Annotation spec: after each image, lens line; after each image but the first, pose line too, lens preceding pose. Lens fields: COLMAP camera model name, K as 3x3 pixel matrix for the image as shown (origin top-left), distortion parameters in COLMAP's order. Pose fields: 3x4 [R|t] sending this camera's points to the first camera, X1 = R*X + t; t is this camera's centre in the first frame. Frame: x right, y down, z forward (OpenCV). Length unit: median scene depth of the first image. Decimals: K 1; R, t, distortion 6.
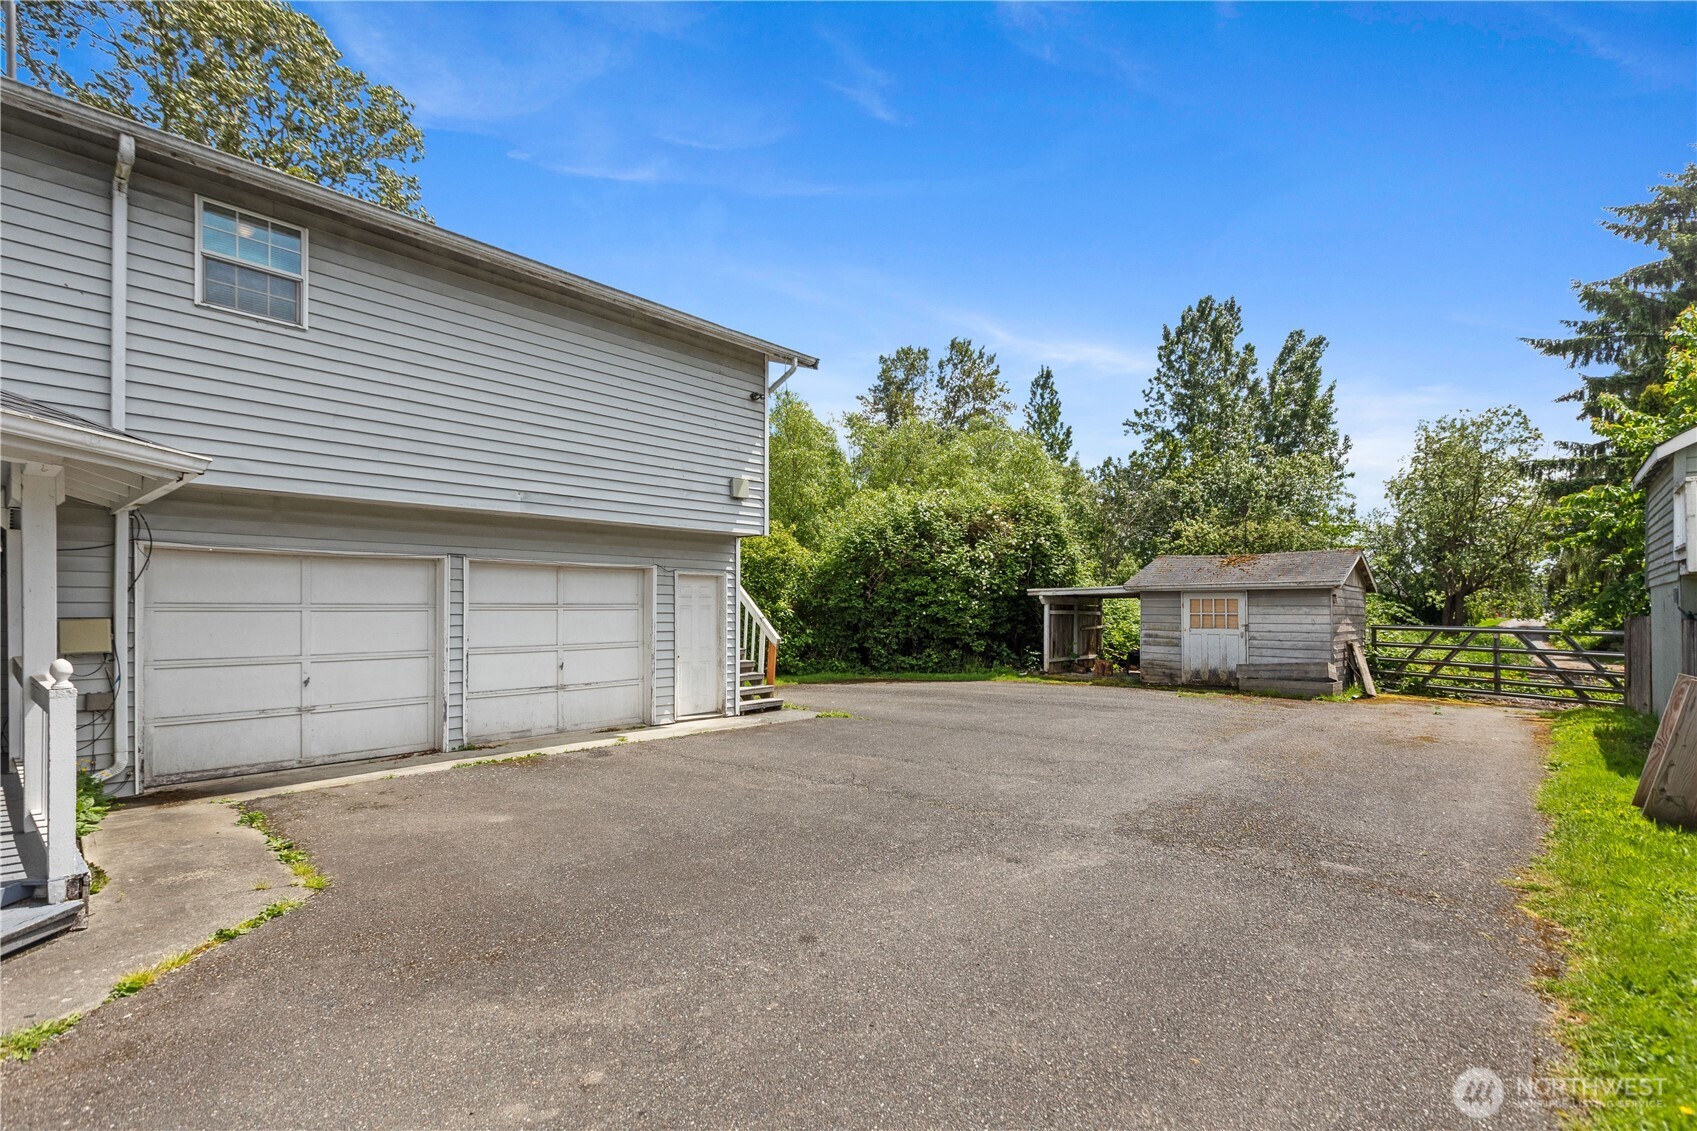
lens RADIAL K [[795.5, 0, 857.0], [0, 795.5, 603.2], [0, 0, 1]] dist [0.003615, -0.001558]
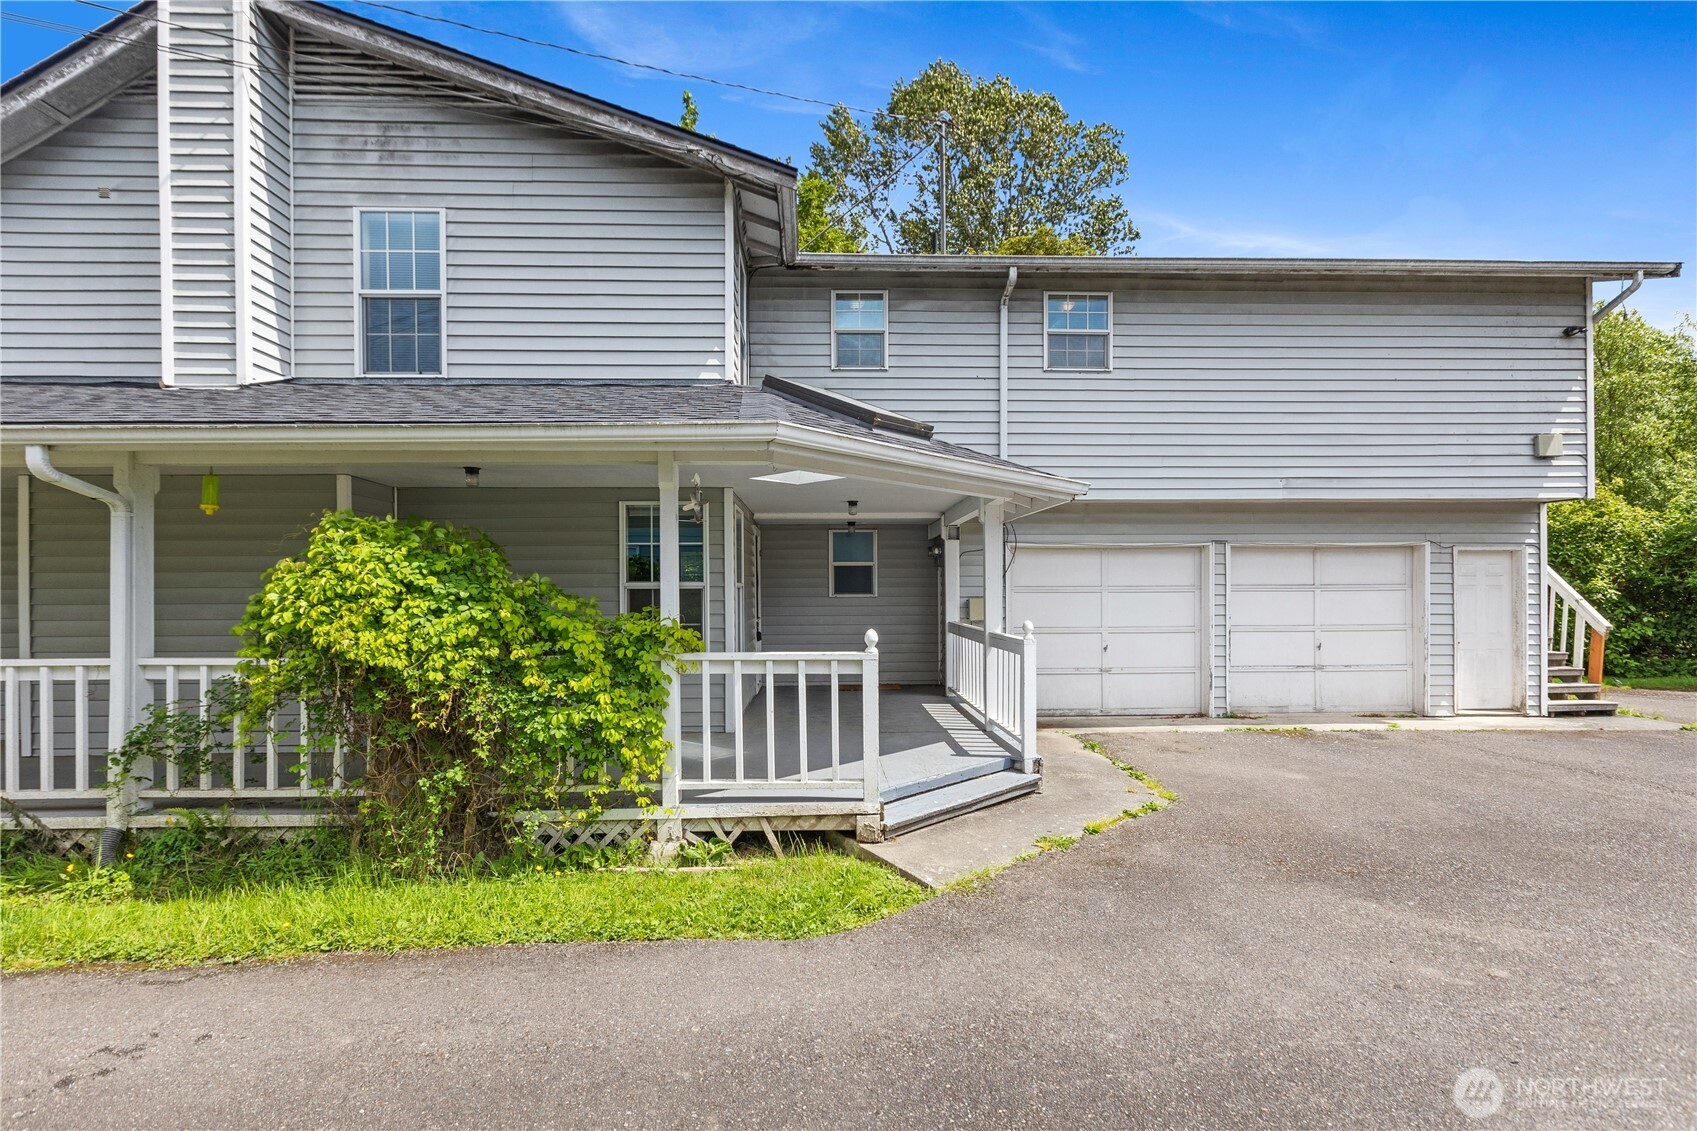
lens RADIAL K [[795.5, 0, 858.1], [0, 795.5, 587.2], [0, 0, 1]] dist [0.003615, -0.001558]
pose [[0.673986, -0.007794, -0.738703, -0.018898], [0.008698, 0.999959, -0.002615, 0.001575], [0.738693, -0.004663, 0.674026, -0.111209]]
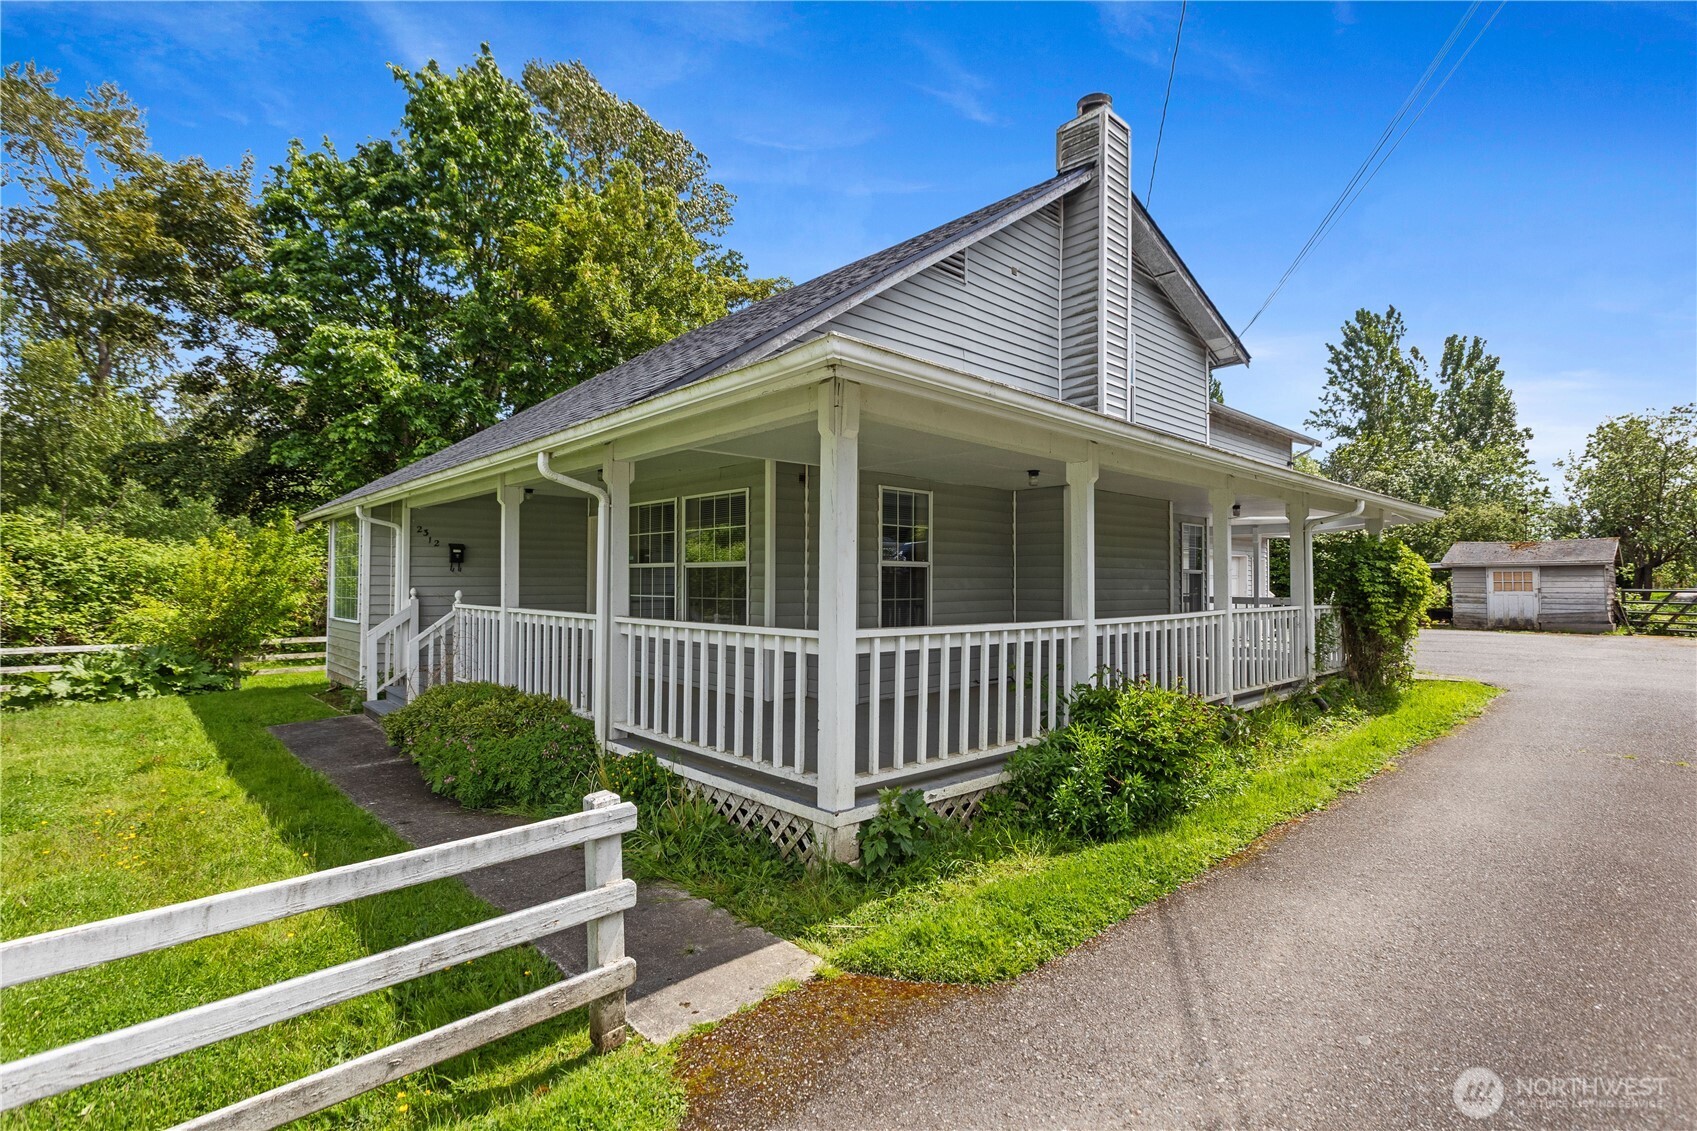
lens RADIAL K [[795.5, 0, 831.5], [0, 795.5, 565.4], [0, 0, 1]] dist [0.003615, -0.001558]
pose [[0.995180, -0.008609, -0.097686, -1.056227], [0.006819, 0.999803, -0.018636, 0.003021], [0.097827, 0.017880, 0.995043, -0.970086]]
